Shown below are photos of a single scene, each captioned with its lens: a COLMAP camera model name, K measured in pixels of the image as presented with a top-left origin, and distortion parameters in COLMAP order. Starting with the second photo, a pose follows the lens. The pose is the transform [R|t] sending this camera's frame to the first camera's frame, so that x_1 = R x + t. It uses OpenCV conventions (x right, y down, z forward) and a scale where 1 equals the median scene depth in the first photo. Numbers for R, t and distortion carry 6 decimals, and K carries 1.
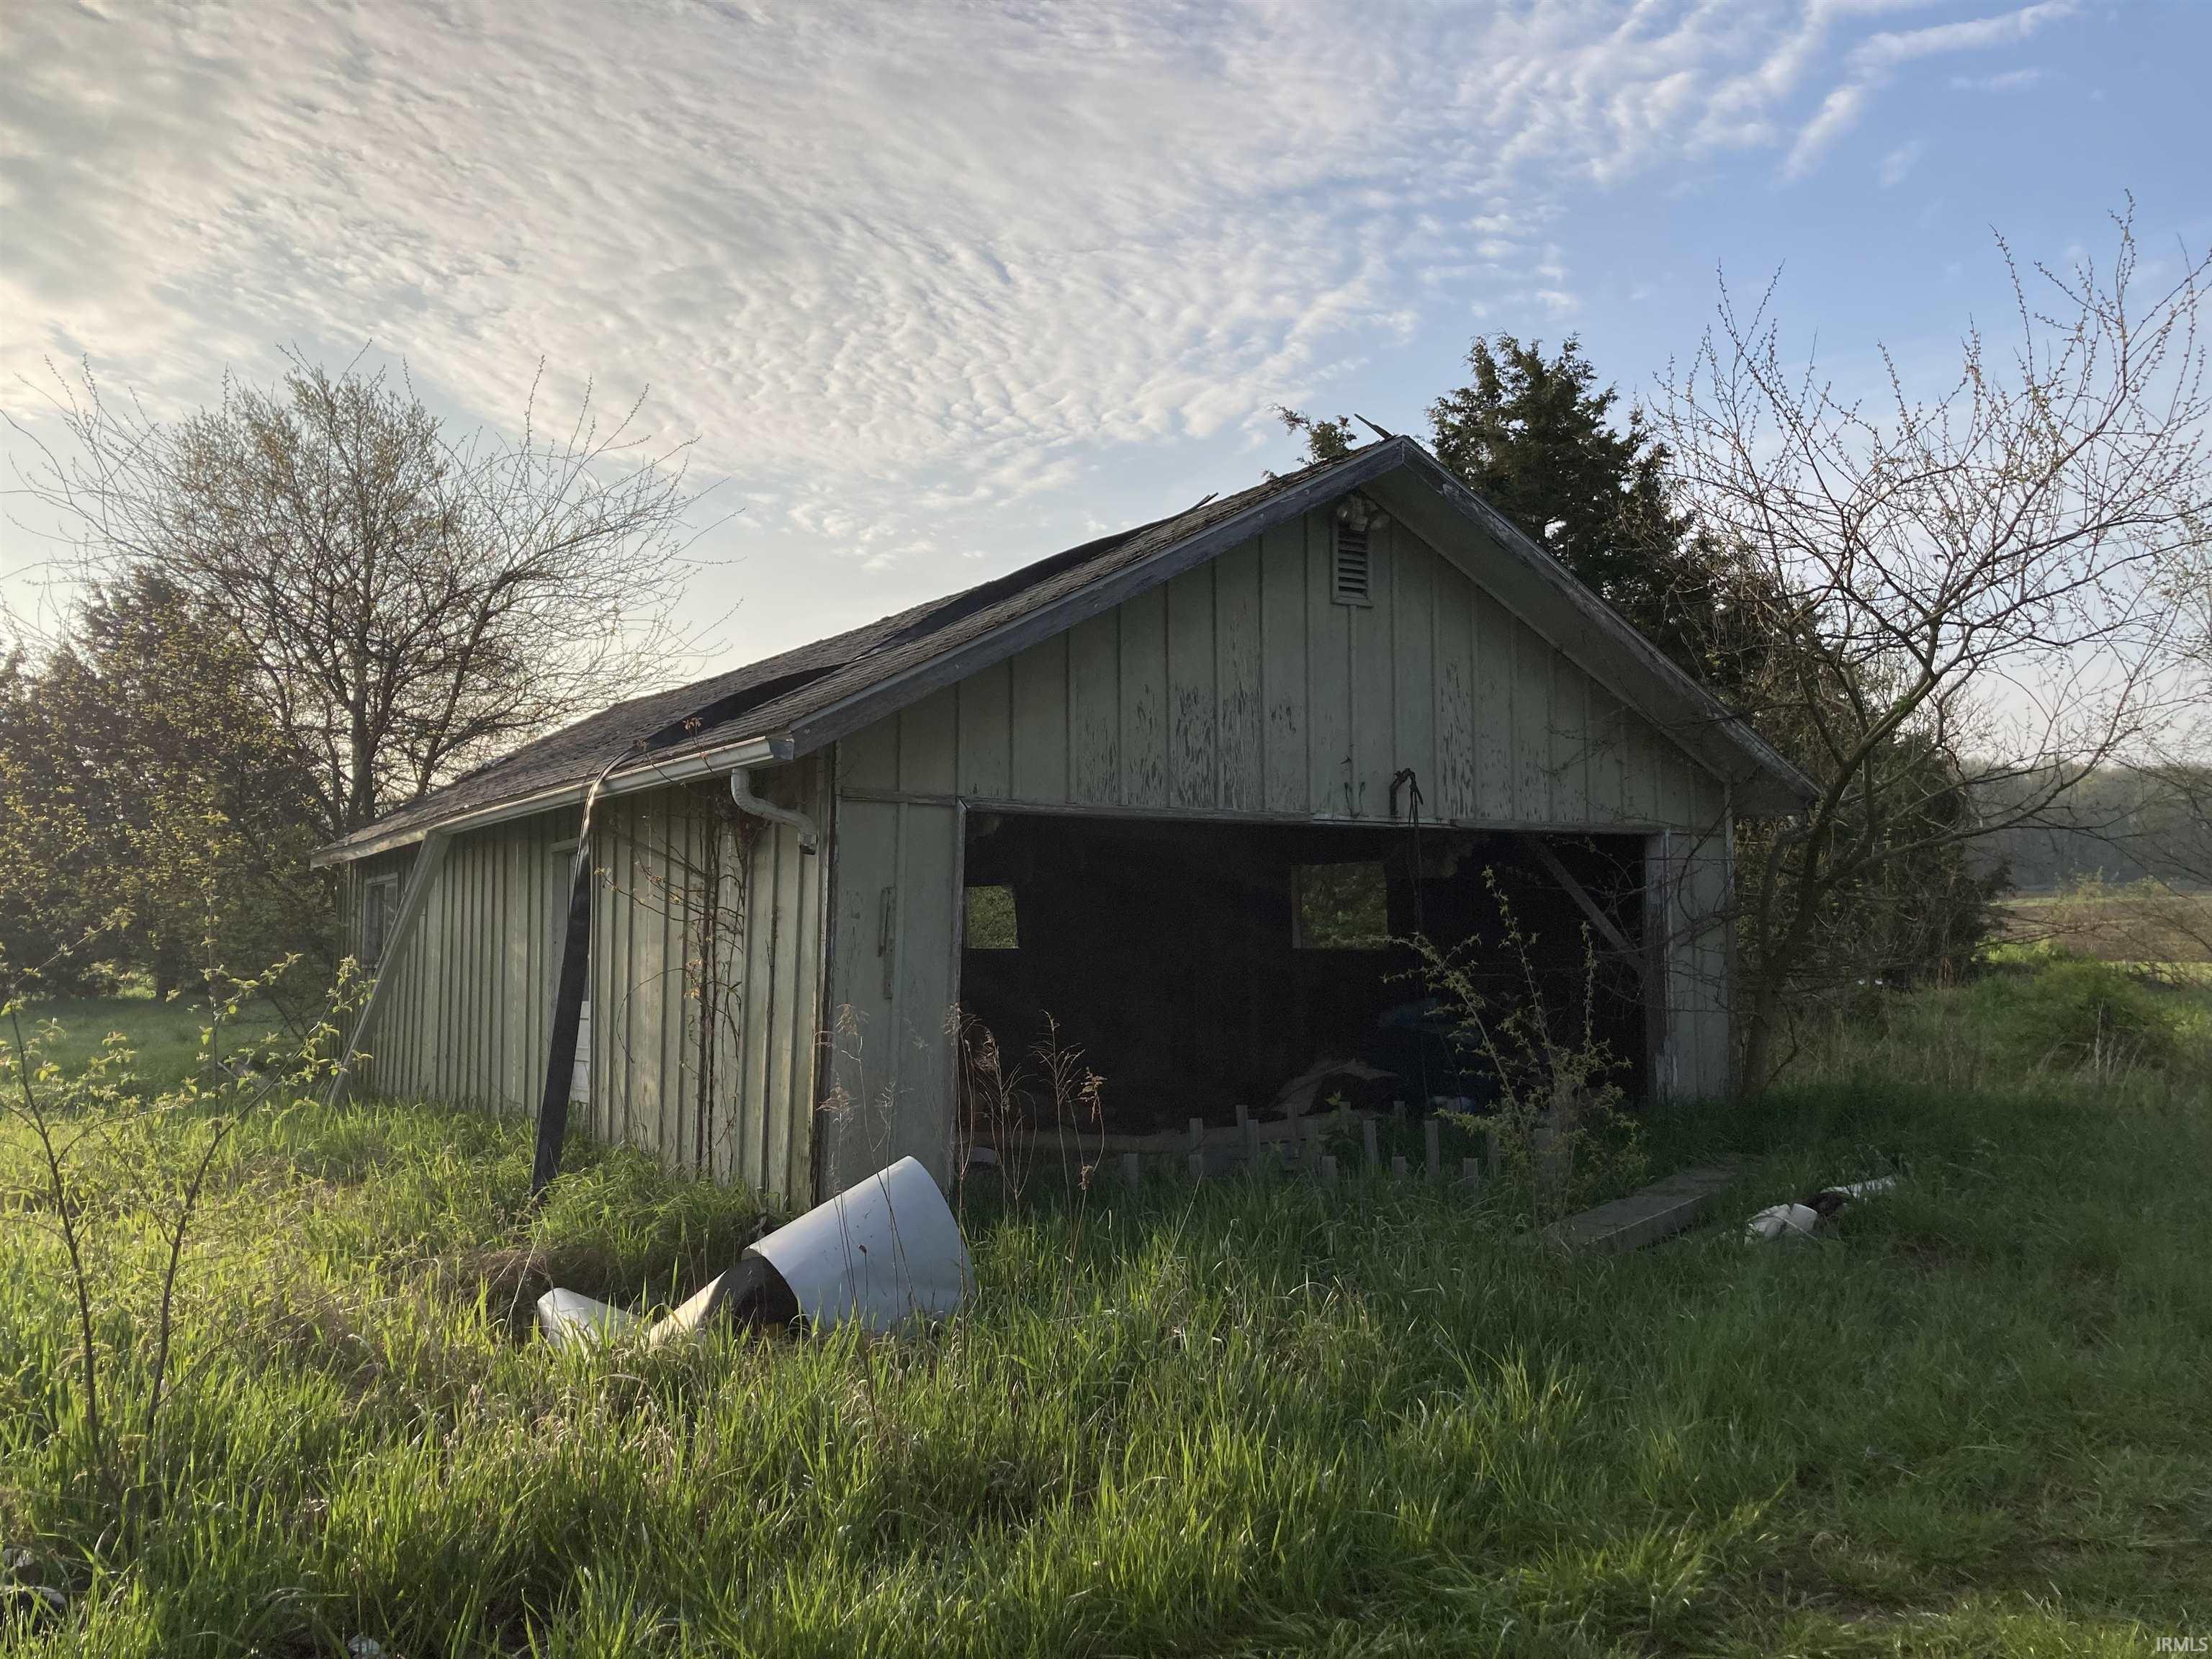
lens RADIAL K [[1746.6, 0, 1106.4], [0, 1746.6, 828.8], [0, 0, 1]] dist [0.006443, -0.024061]
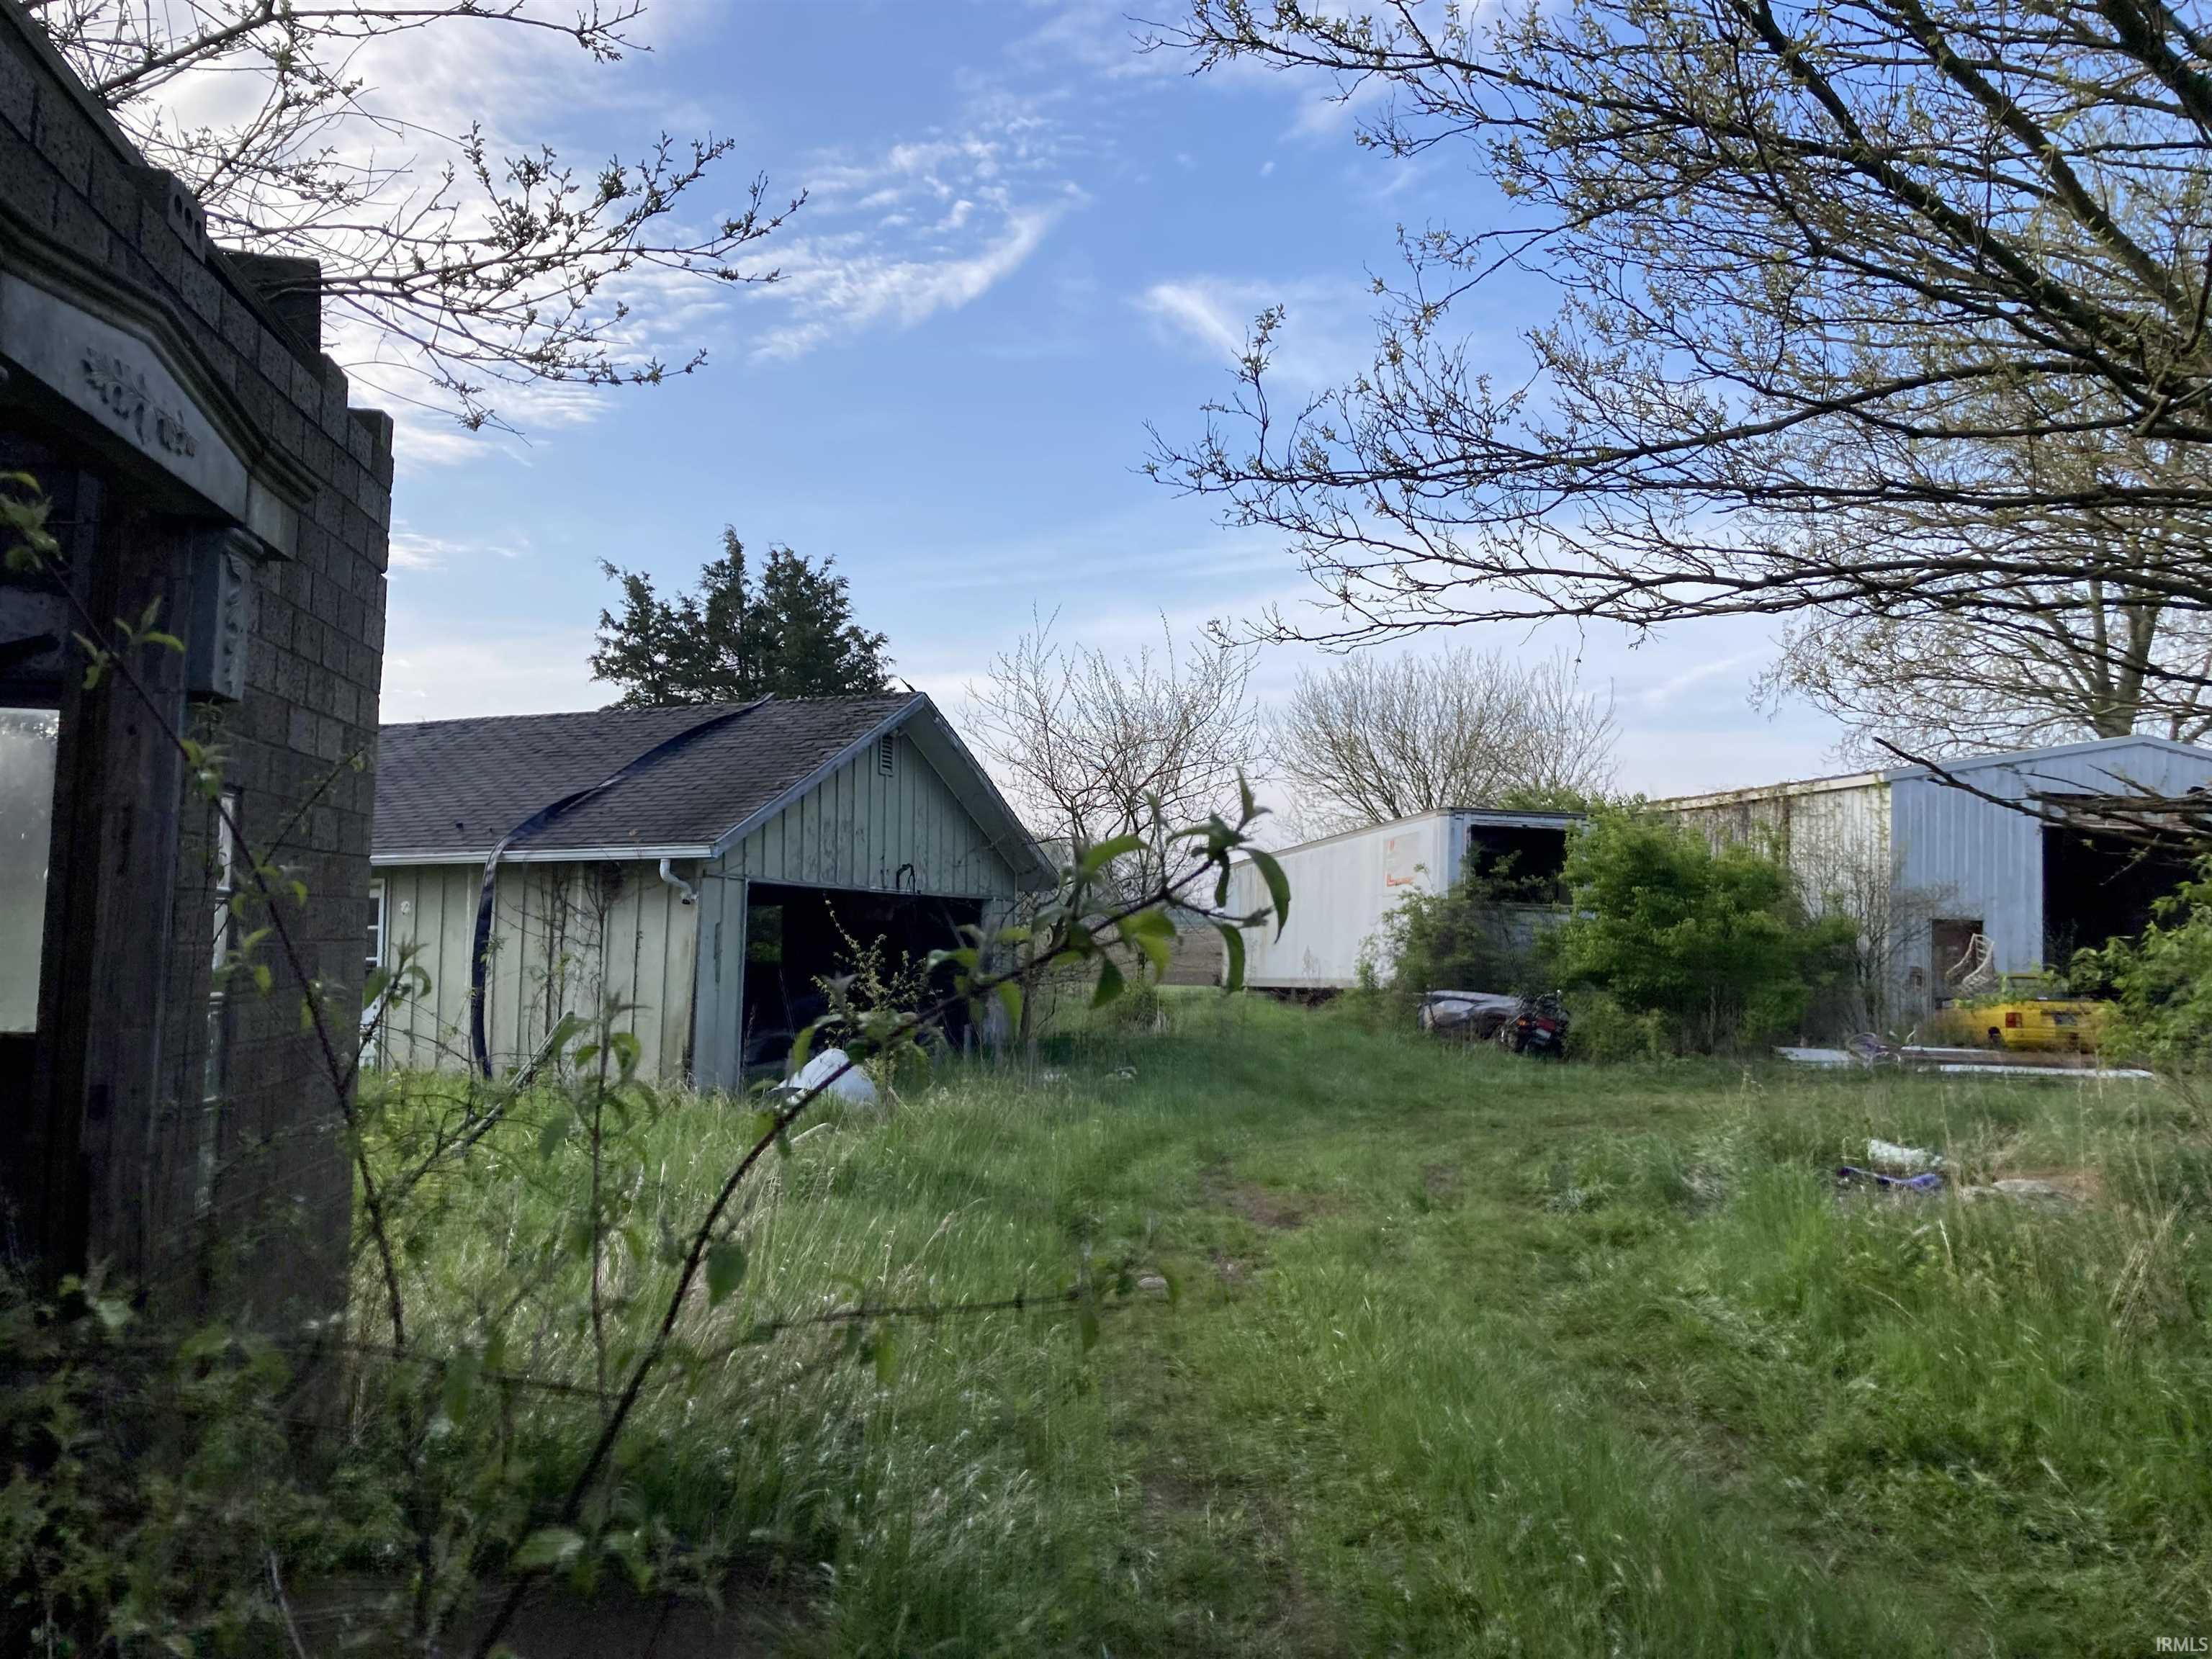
lens RADIAL K [[1746.6, 0, 1106.1], [0, 1746.6, 830.3], [0, 0, 1]] dist [0.006443, -0.024061]
pose [[0.802215, 0.050112, 0.594928, -0.785478], [-0.043419, 0.998729, -0.025578, -0.030877], [-0.595454, -0.005312, 0.803372, -0.652862]]
